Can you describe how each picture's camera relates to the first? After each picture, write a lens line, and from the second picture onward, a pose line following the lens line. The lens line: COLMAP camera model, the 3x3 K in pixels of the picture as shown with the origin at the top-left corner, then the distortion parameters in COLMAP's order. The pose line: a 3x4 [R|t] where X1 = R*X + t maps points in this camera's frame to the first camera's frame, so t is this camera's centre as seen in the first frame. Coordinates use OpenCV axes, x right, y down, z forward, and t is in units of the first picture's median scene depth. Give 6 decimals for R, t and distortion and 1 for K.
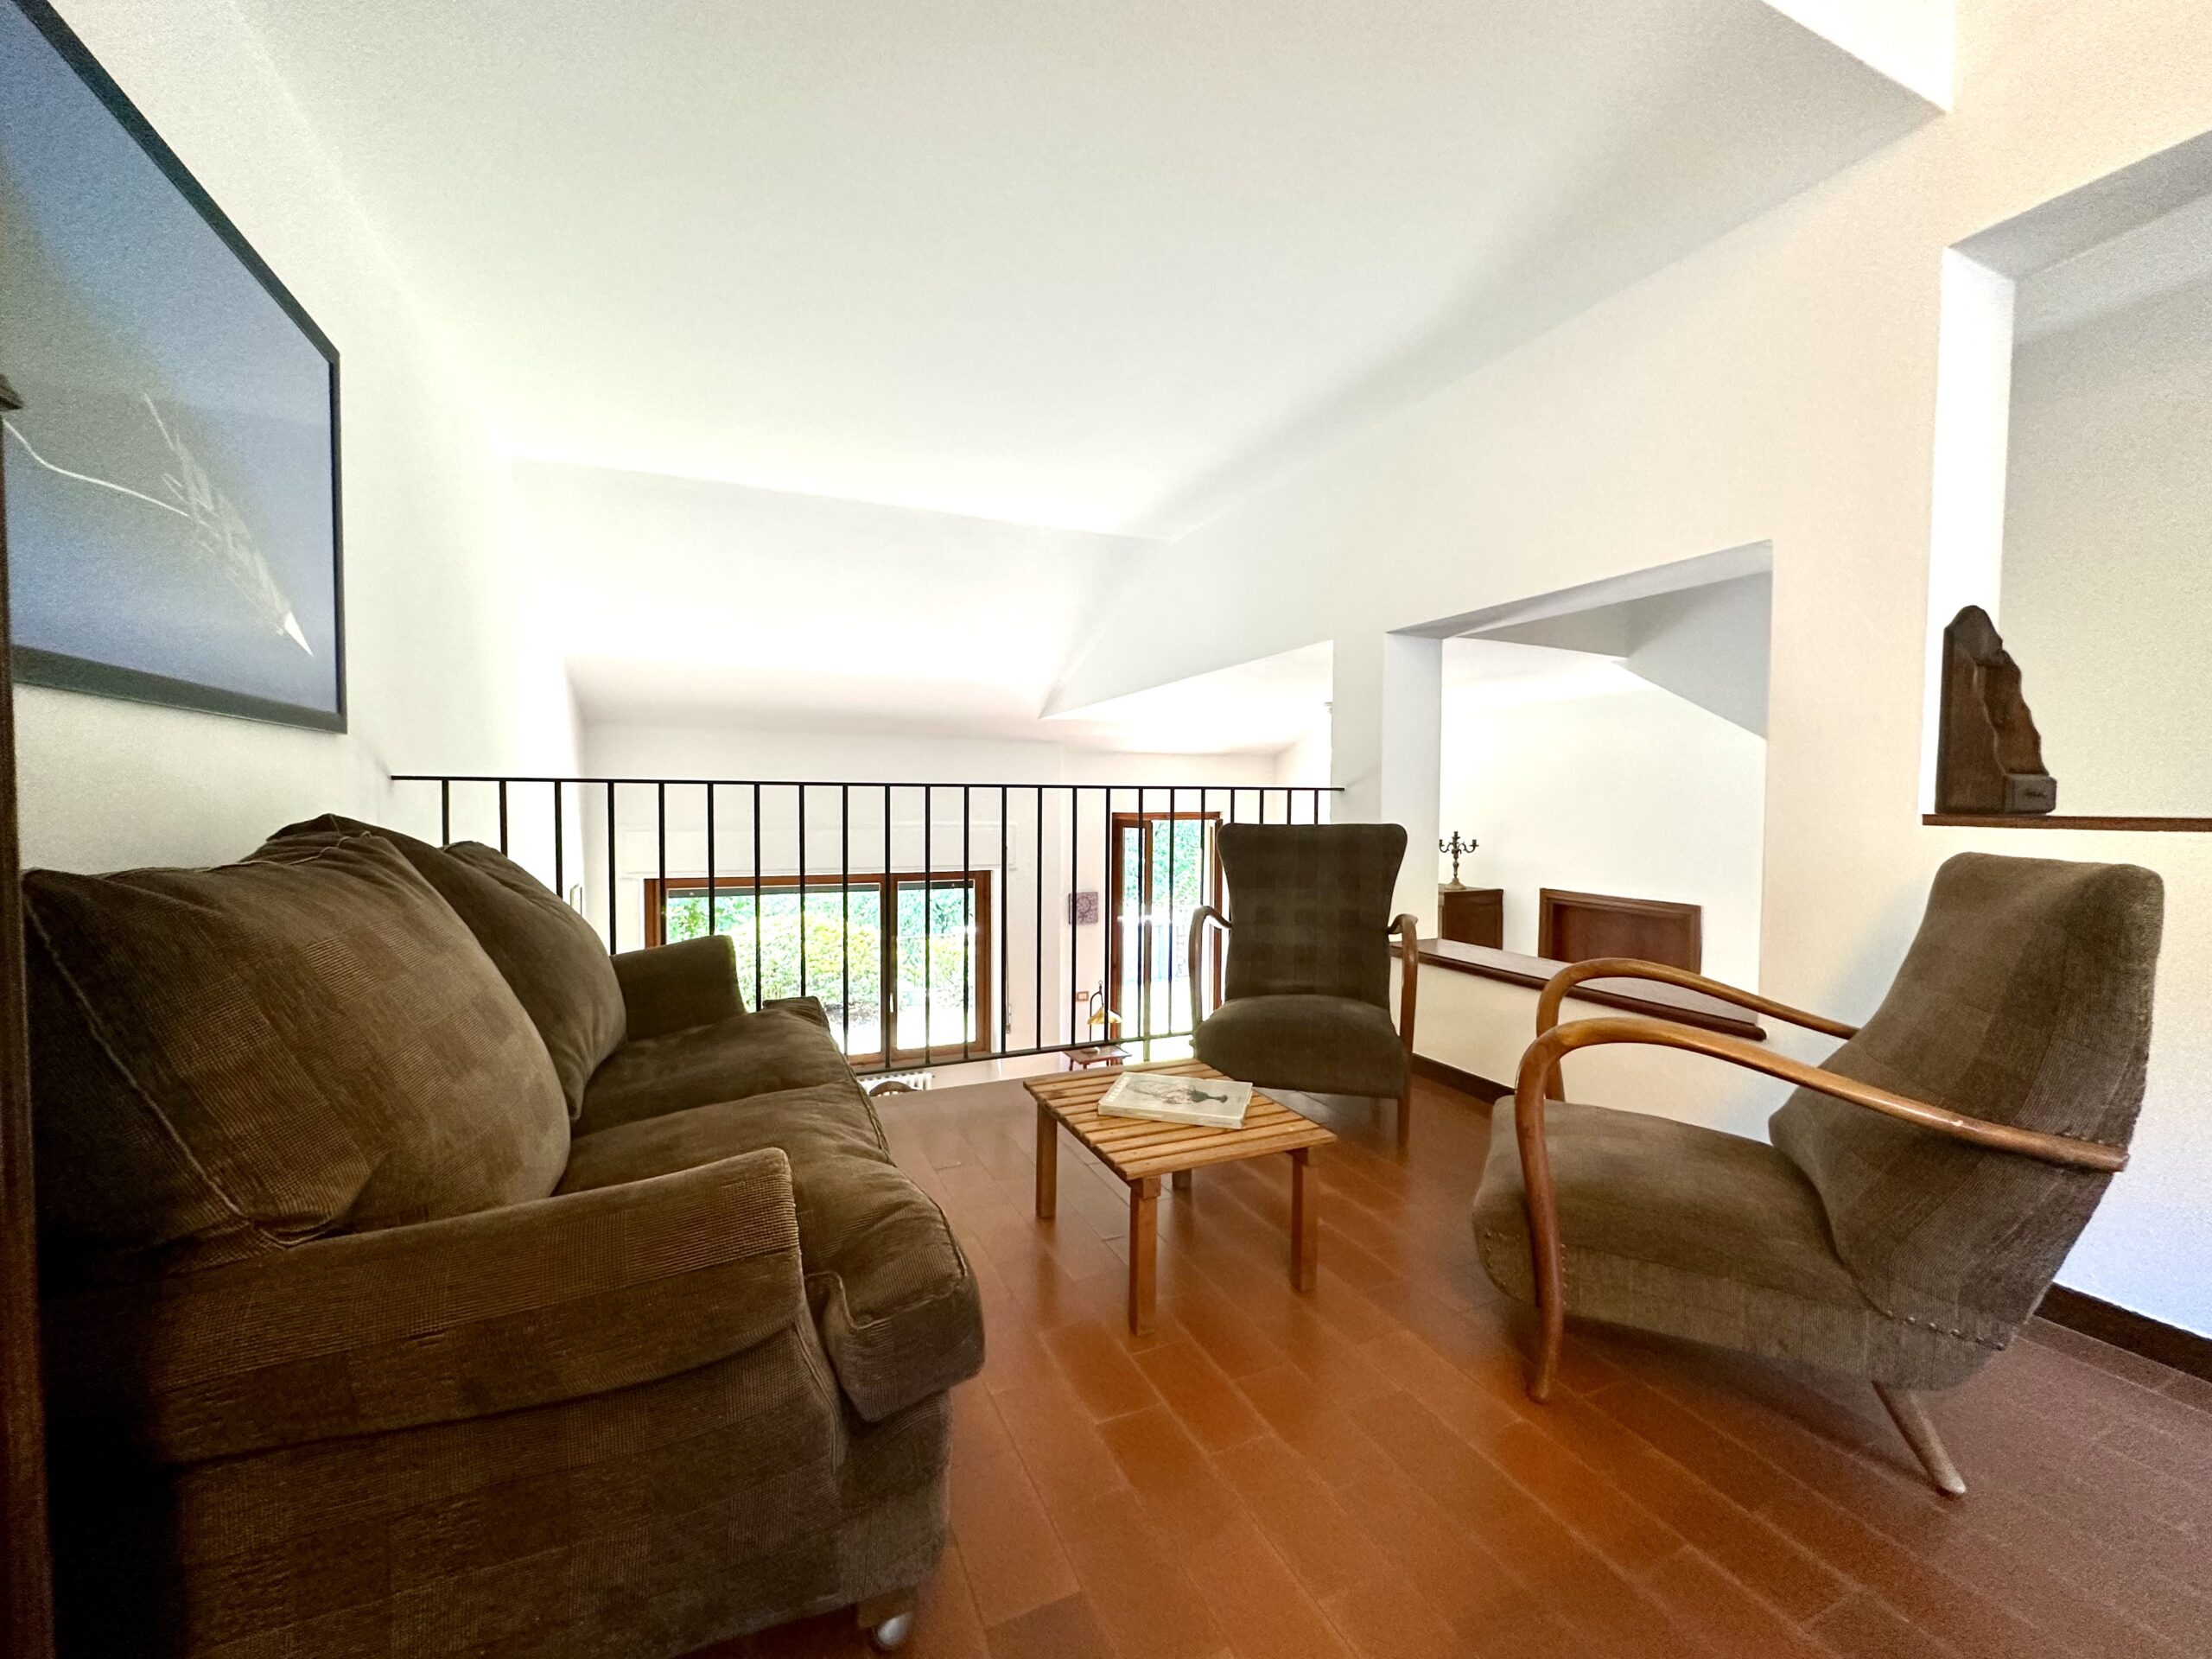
lens RADIAL K [[883.8, 0, 1106.0], [0, 883.8, 829.5], [0, 0, 1]] dist [-0.000977, 0.000111]
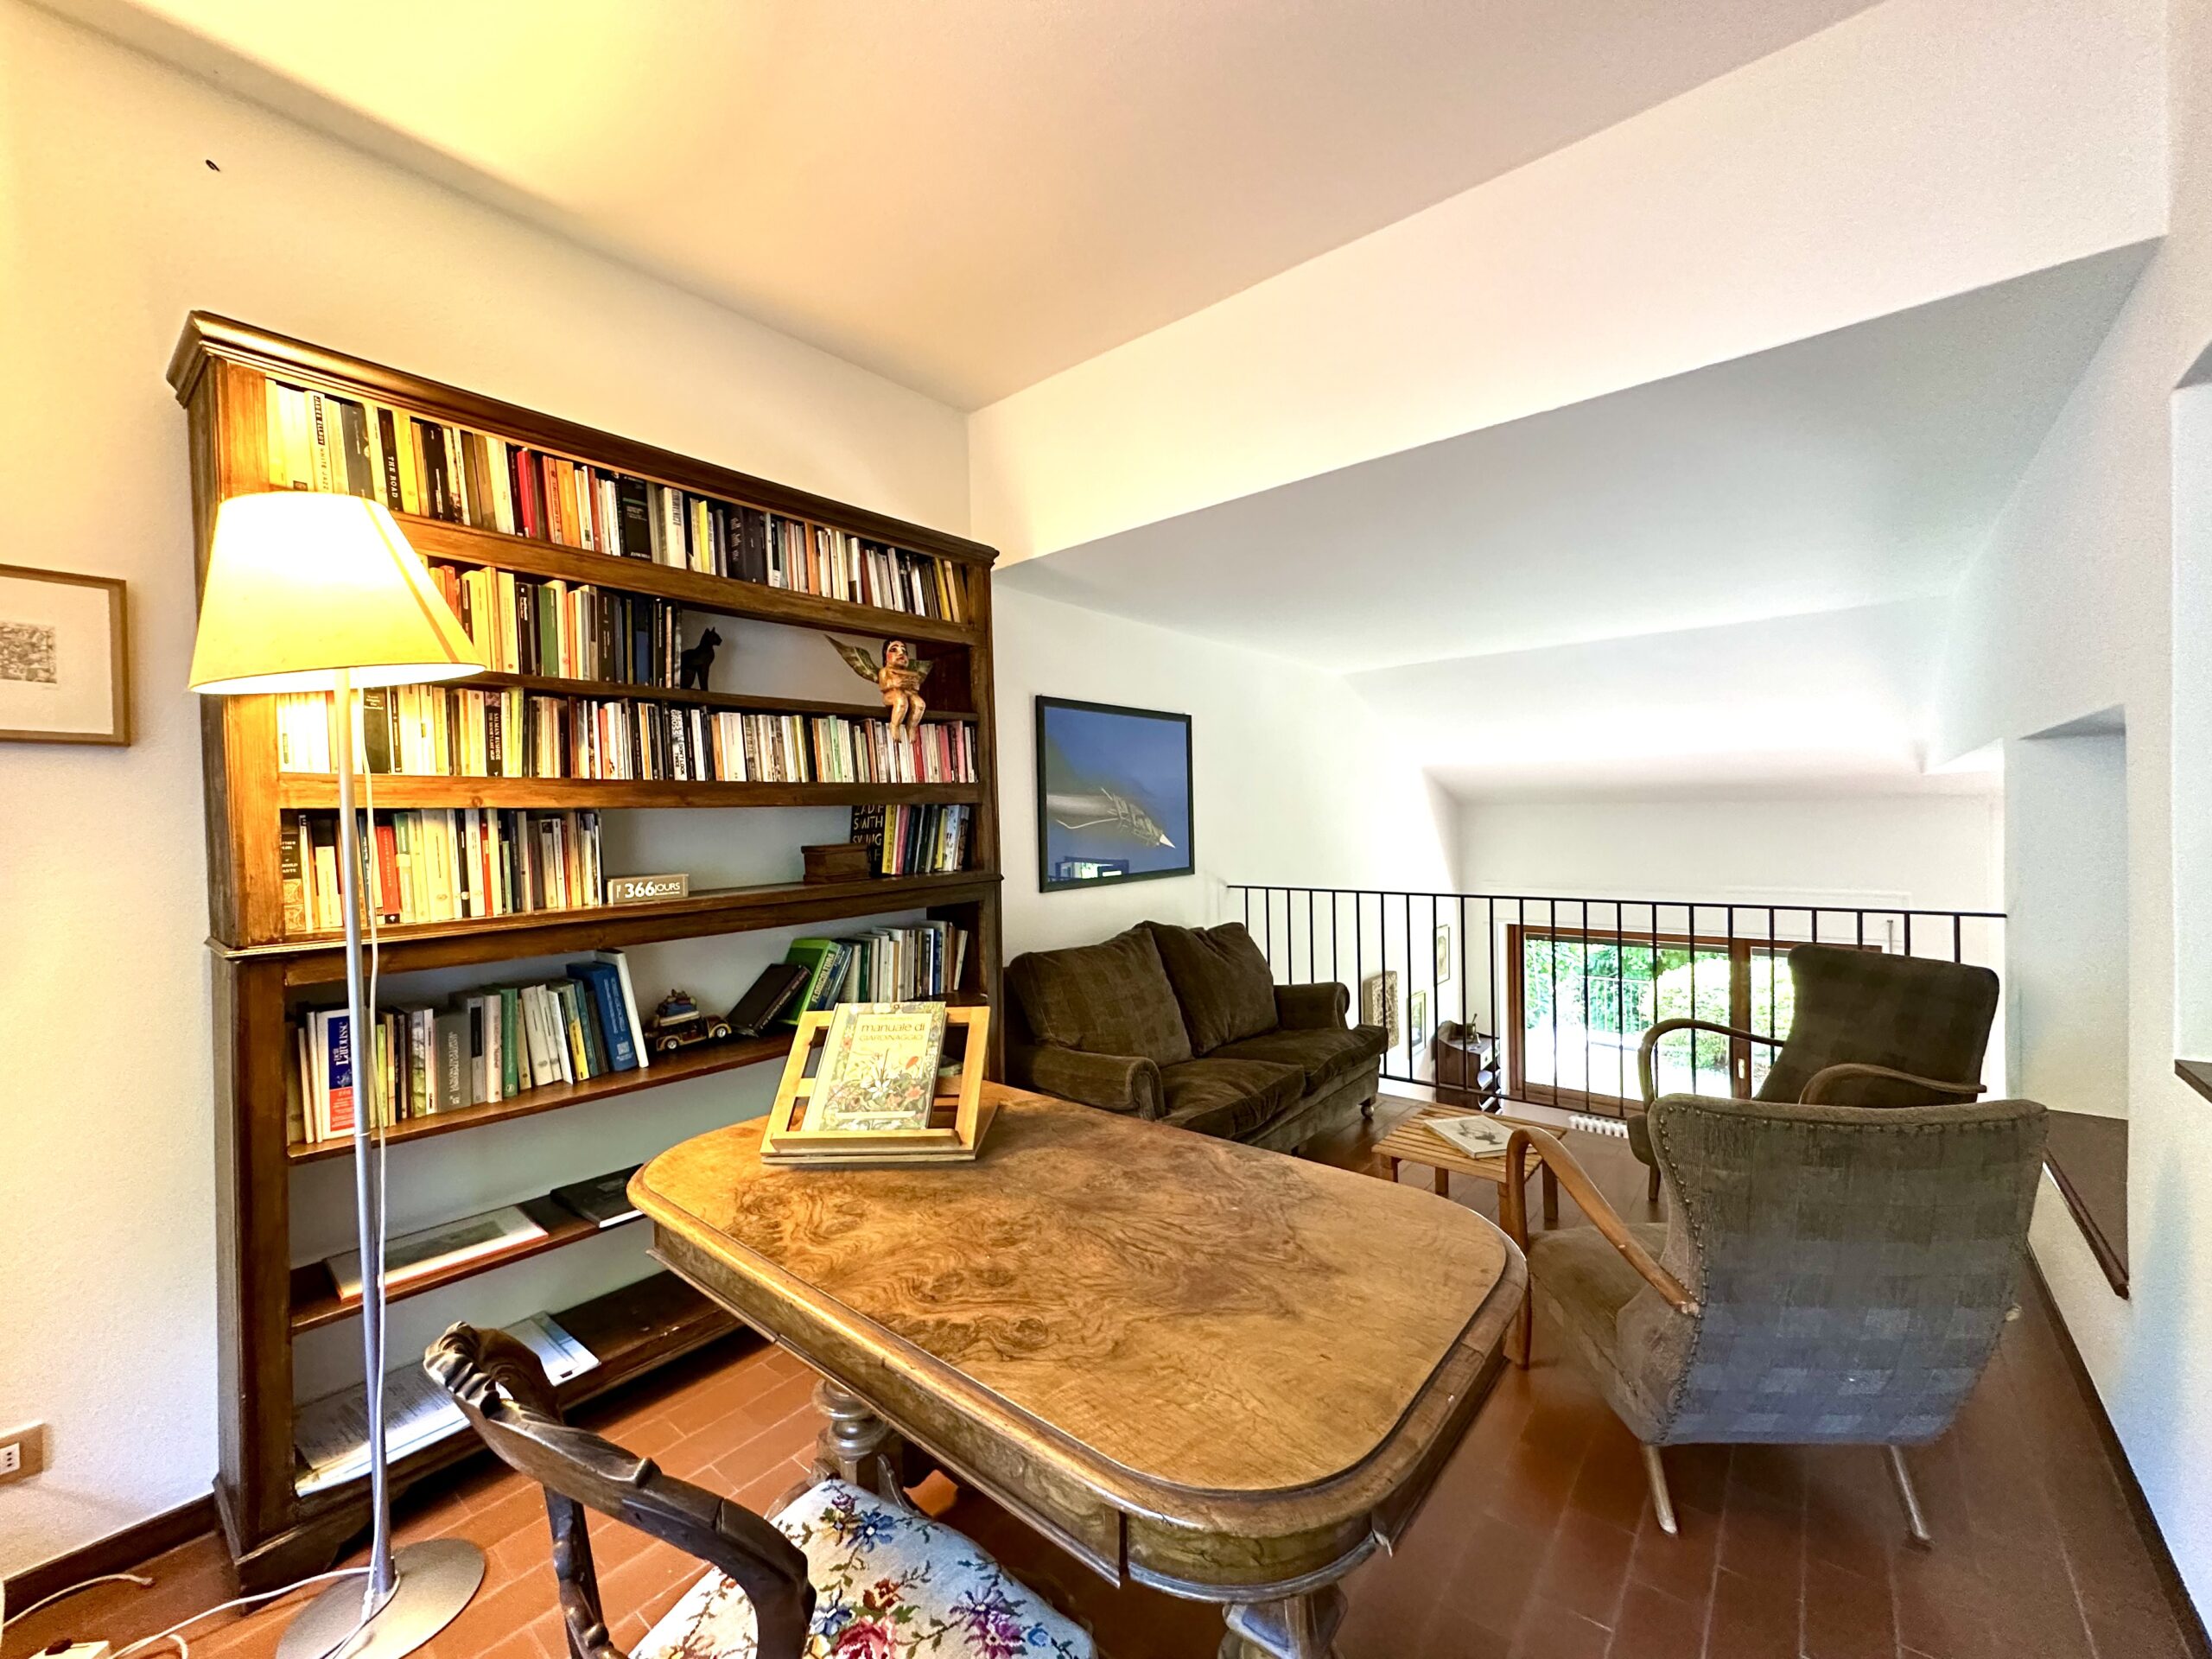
lens RADIAL K [[883.8, 0, 1106.0], [0, 883.8, 829.5], [0, 0, 1]] dist [-0.000977, 0.000111]
pose [[0.447838, -0.005338, -0.894099, 1.169719], [-0.005088, 0.999951, -0.008519, -0.212269], [0.894100, 0.008365, 0.447789, -0.274374]]
